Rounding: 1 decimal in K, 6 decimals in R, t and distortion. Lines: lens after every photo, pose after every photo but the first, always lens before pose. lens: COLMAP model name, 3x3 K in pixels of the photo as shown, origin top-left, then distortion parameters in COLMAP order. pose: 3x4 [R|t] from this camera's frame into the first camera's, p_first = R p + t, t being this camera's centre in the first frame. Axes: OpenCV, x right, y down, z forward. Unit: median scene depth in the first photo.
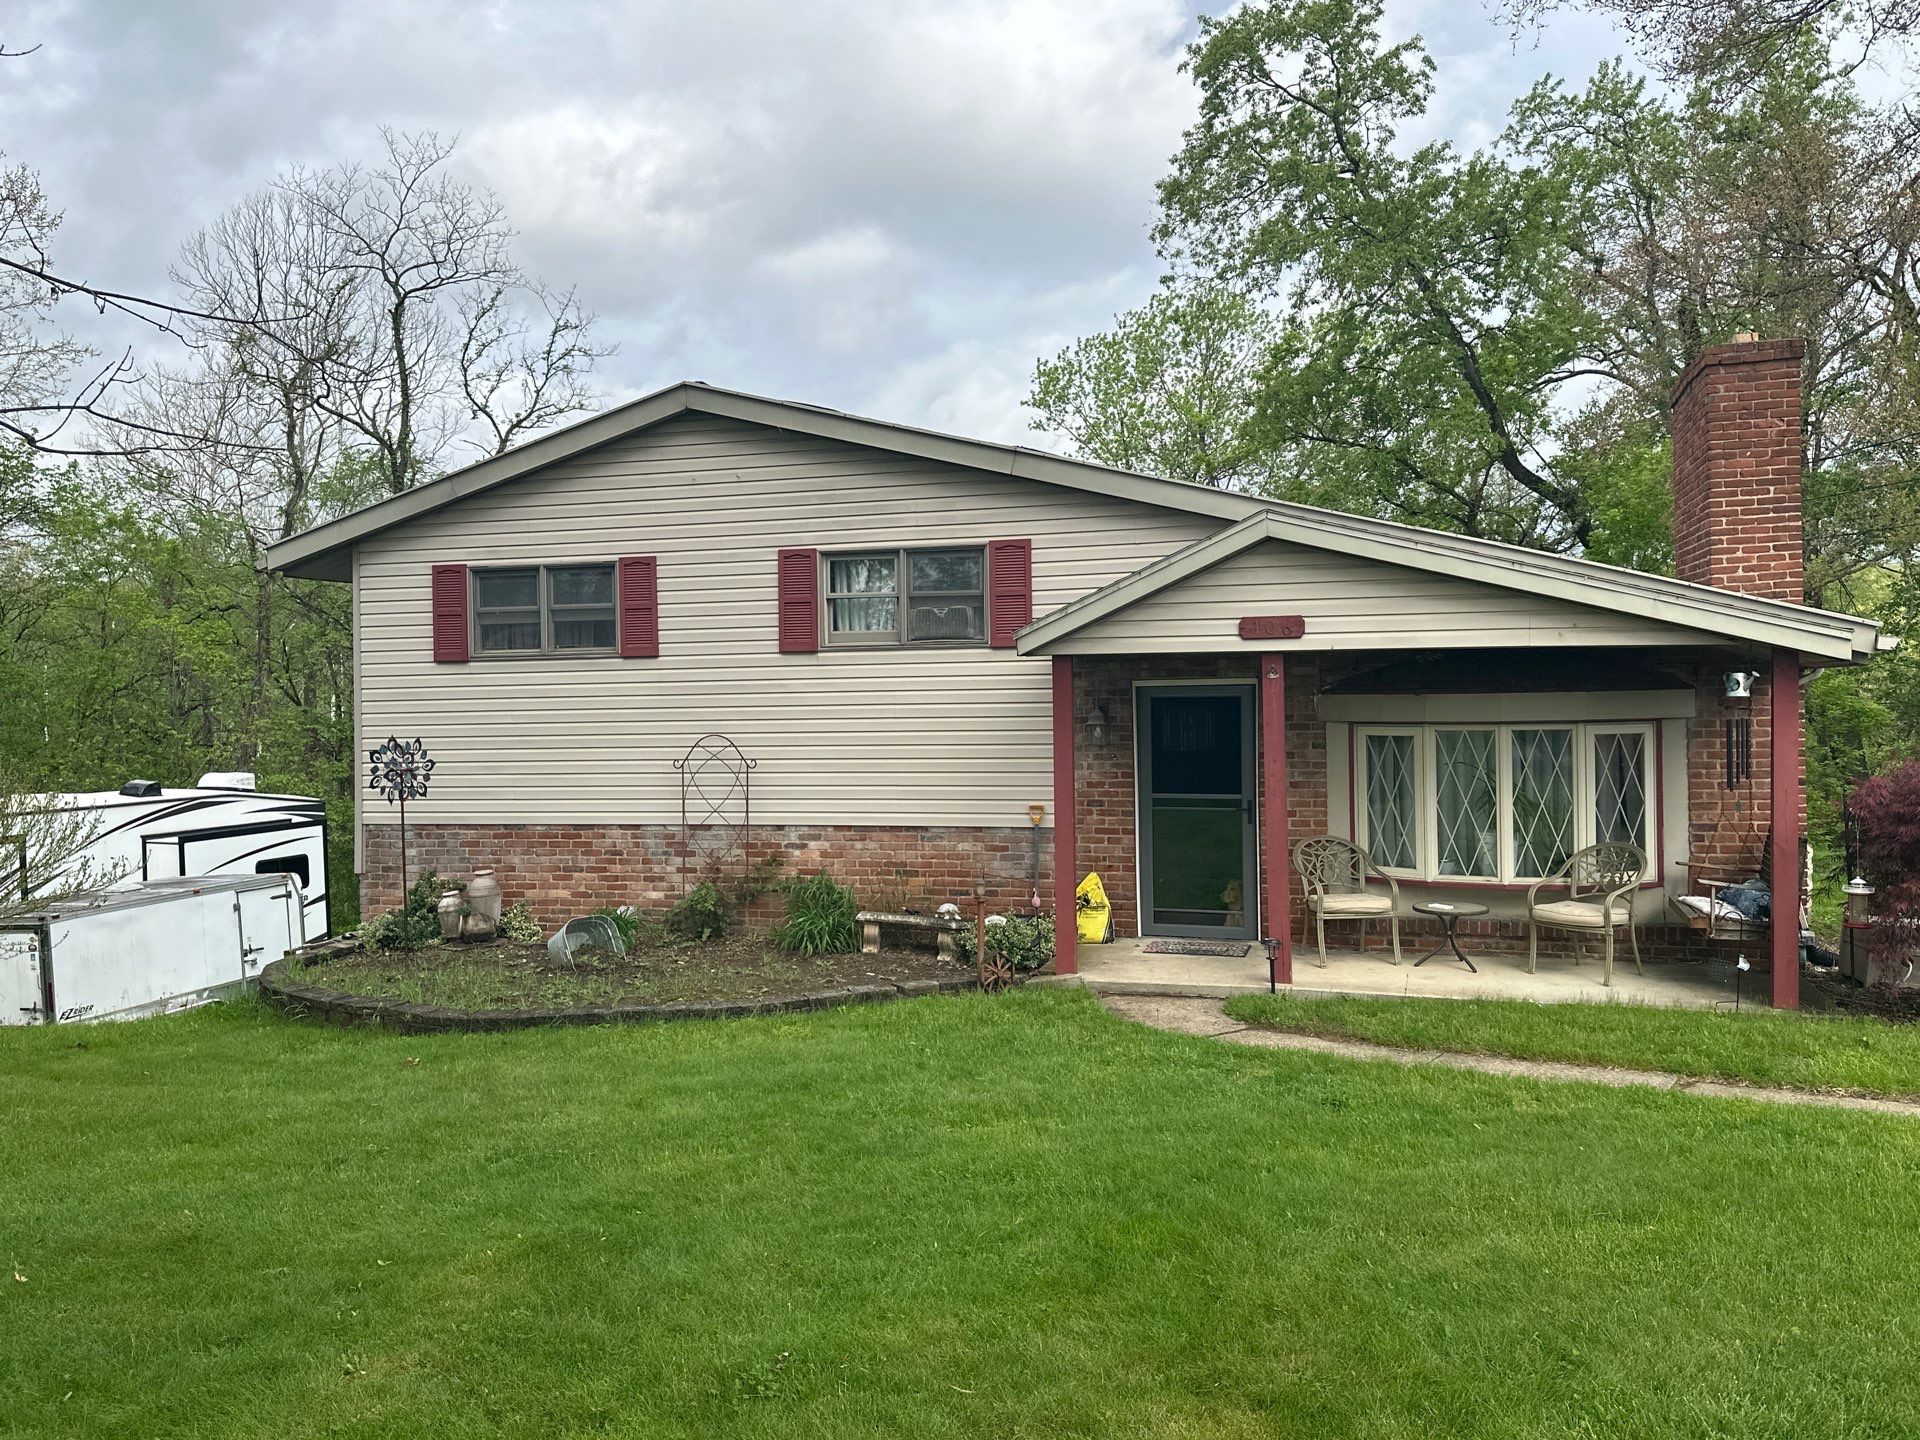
lens RADIAL K [[1462.7, 0, 960.0], [0, 1462.7, 720.0], [0, 0, 1]] dist [0.144150, -0.142979]
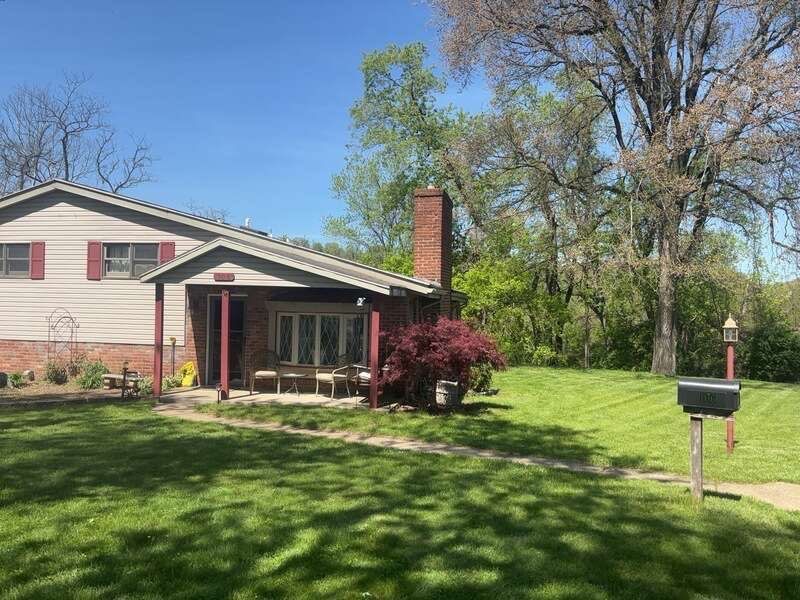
lens RADIAL K [[594.2, 0, 400.0], [0, 594.2, 300.0], [0, 0, 1]] dist [0.045590, -0.002763]
pose [[0.996661, 0.037650, 0.072455, 0.368775], [-0.036113, 0.999096, -0.022411, -0.002562], [-0.073233, 0.019720, 0.997120, -0.155100]]
